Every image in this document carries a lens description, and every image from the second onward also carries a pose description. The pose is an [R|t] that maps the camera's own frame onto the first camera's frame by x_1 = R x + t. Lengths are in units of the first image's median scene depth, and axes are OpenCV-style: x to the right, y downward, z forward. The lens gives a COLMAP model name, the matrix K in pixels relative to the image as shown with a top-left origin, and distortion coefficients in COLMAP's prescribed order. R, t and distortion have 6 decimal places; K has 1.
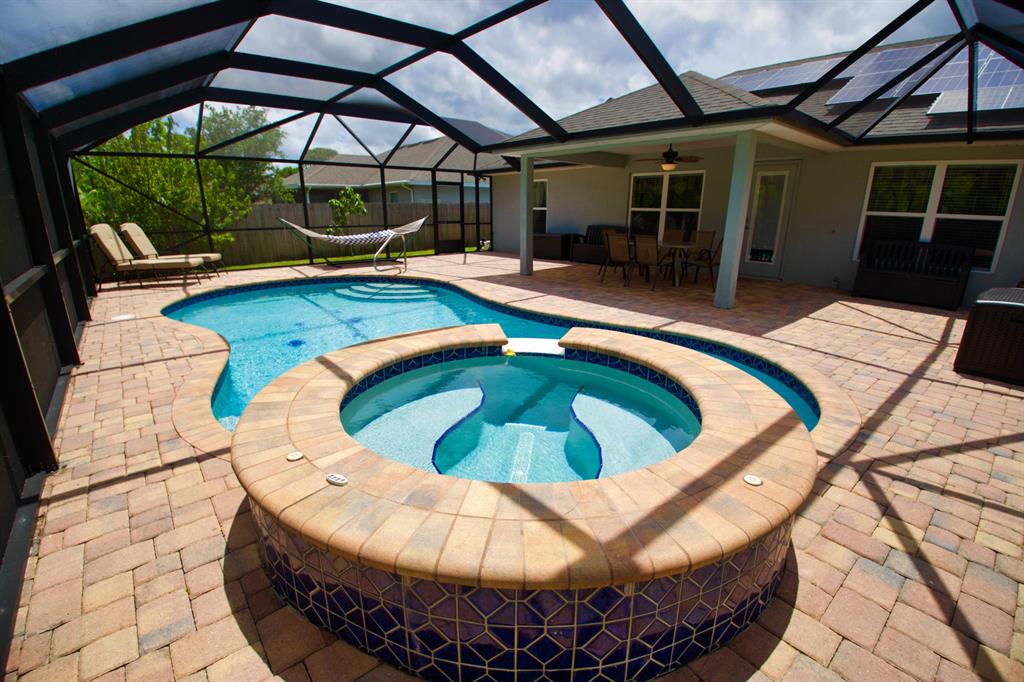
lens RADIAL K [[458.9, 0, 516.2], [0, 458.9, 354.6], [0, 0, 1]] dist [-0.042871, -0.000556]
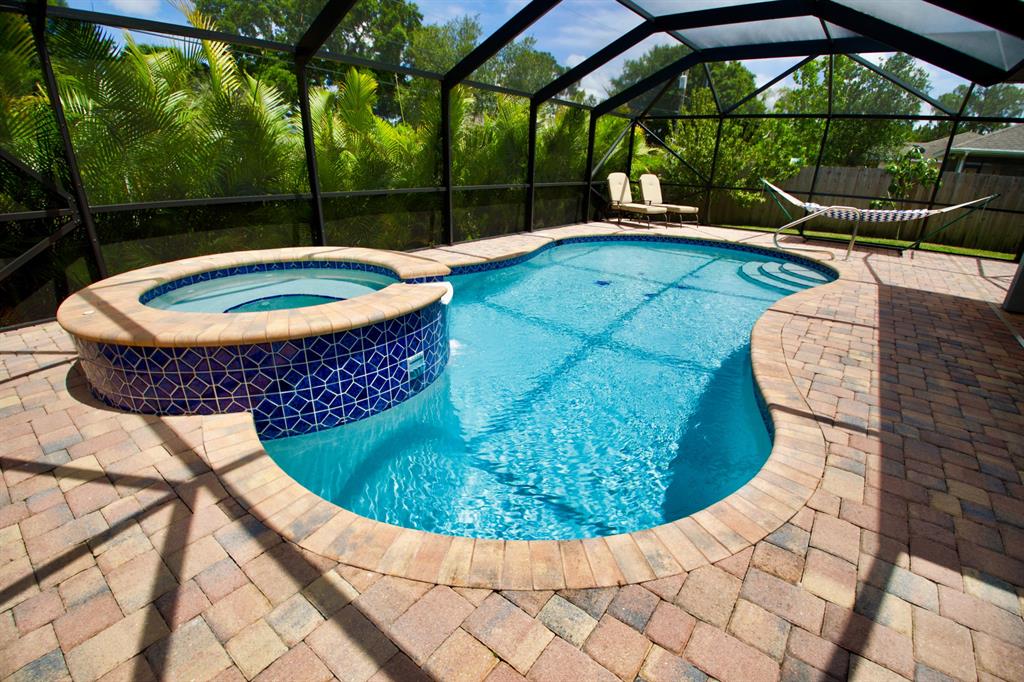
lens RADIAL K [[458.9, 0, 516.2], [0, 458.9, 354.6], [0, 0, 1]] dist [-0.042871, -0.000556]
pose [[0.212211, 0.384693, -0.898320, 1.316869], [-0.320861, 0.895722, 0.307783, -0.336328], [0.923046, 0.222921, 0.313515, 1.082500]]
